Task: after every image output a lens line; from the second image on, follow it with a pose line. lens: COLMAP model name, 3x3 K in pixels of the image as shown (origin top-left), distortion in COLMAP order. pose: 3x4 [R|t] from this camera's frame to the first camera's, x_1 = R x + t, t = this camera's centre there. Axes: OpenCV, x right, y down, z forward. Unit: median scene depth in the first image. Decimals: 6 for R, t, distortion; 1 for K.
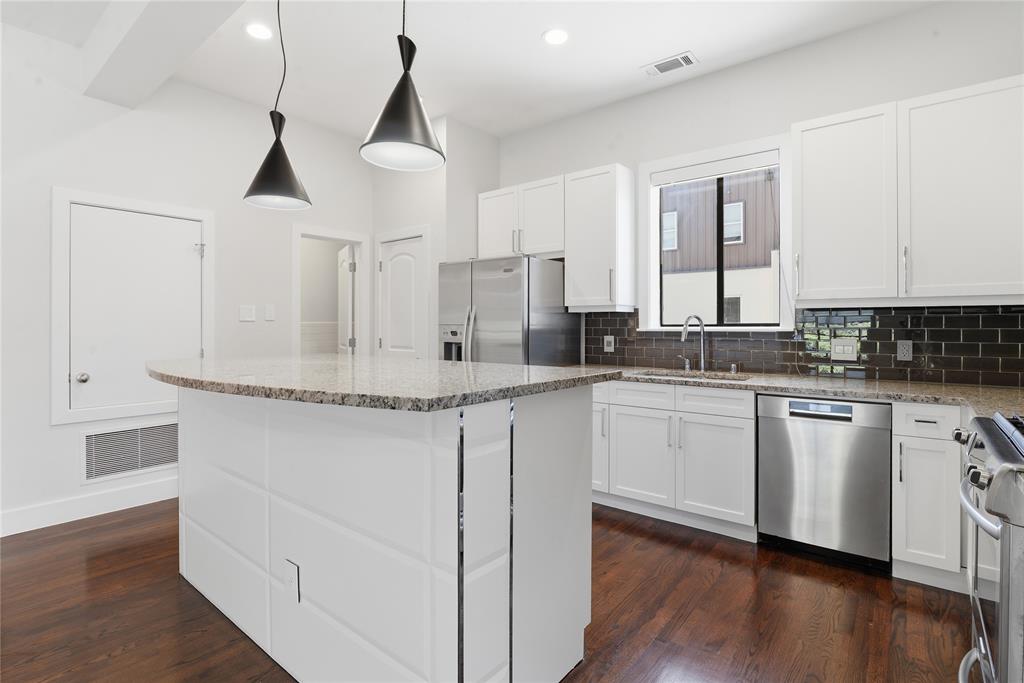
lens RADIAL K [[485.2, 0, 517.1], [0, 485.2, 328.6], [0, 0, 1]] dist [-0.011609, -0.000269]
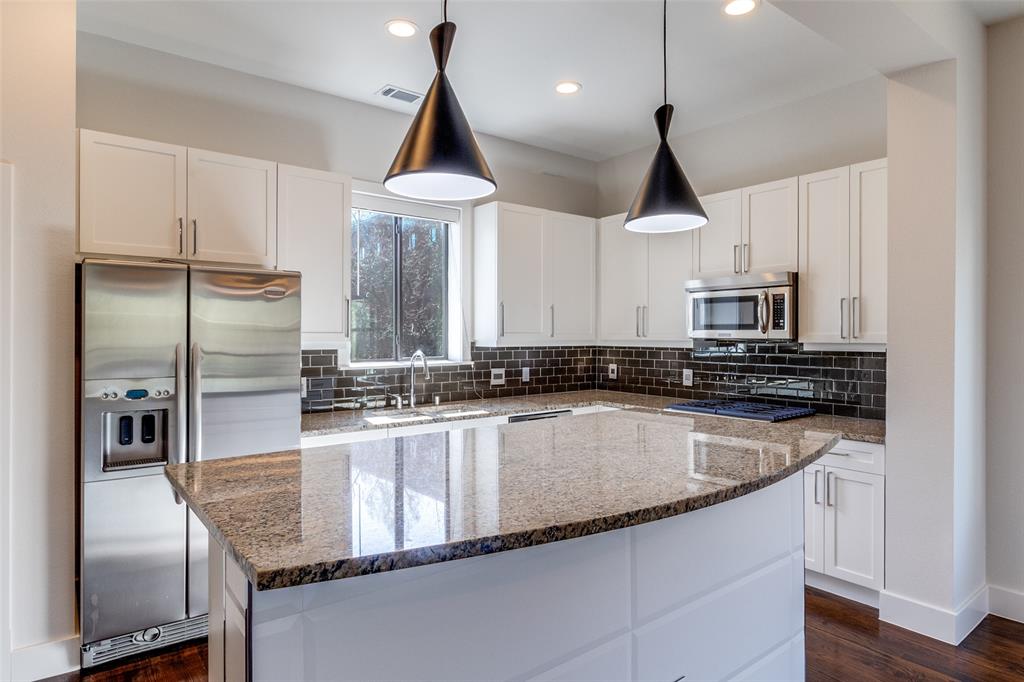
lens RADIAL K [[577.7, 0, 512.1], [0, 577.7, 339.7], [0, 0, 1]] dist [0.005723, 0.000201]
pose [[0.221471, -0.012155, 0.975091, -0.738876], [0.010436, 0.999895, 0.010093, -0.062746], [-0.975111, 0.007941, 0.221574, 0.521861]]
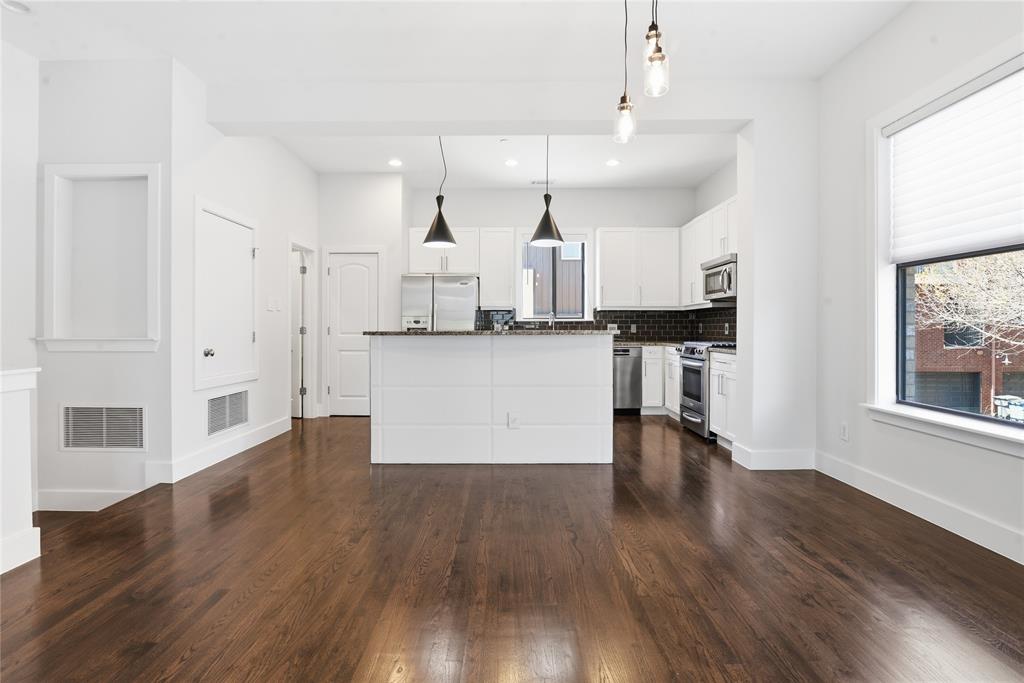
lens RADIAL K [[485.2, 0, 512.0], [0, 485.2, 333.9], [0, 0, 1]] dist [-0.011609, -0.000269]
pose [[0.778664, -0.006386, 0.627408, -0.951358], [0.007332, 0.999973, 0.001079, 0.053391], [-0.627398, 0.003760, 0.778690, -0.404210]]
